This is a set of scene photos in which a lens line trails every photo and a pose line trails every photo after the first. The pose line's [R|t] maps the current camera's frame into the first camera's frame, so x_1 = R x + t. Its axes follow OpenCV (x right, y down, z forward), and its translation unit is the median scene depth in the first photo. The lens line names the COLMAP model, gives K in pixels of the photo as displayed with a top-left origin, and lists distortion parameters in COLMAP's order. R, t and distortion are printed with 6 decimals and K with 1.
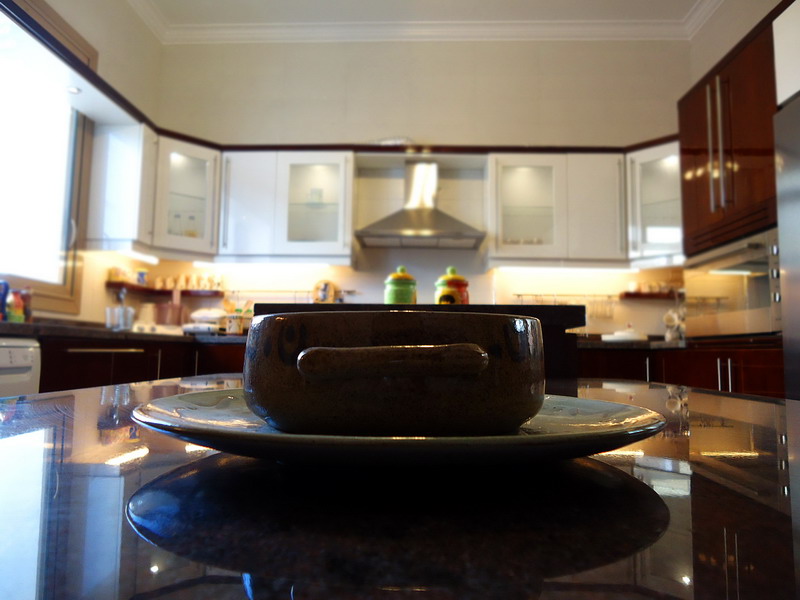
lens RADIAL K [[578.7, 0, 401.0], [0, 578.7, 299.8], [0, 0, 1]] dist [-0.002861, 0.005693]
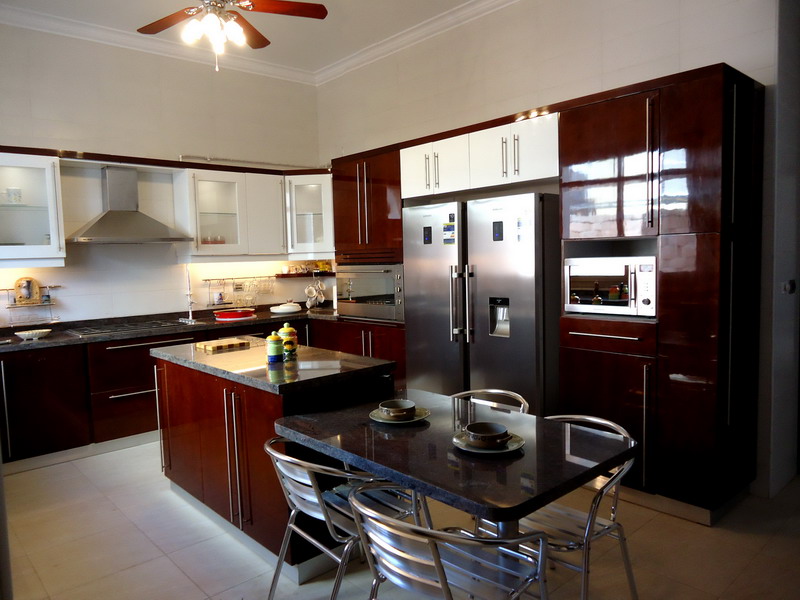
lens RADIAL K [[578.7, 0, 400.3], [0, 578.7, 300.2], [0, 0, 1]] dist [-0.002861, 0.005693]
pose [[0.726153, -0.083331, 0.682464, -0.366179], [-0.024368, 0.988885, 0.146674, -0.166442], [-0.687101, -0.123138, 0.716051, -0.200612]]
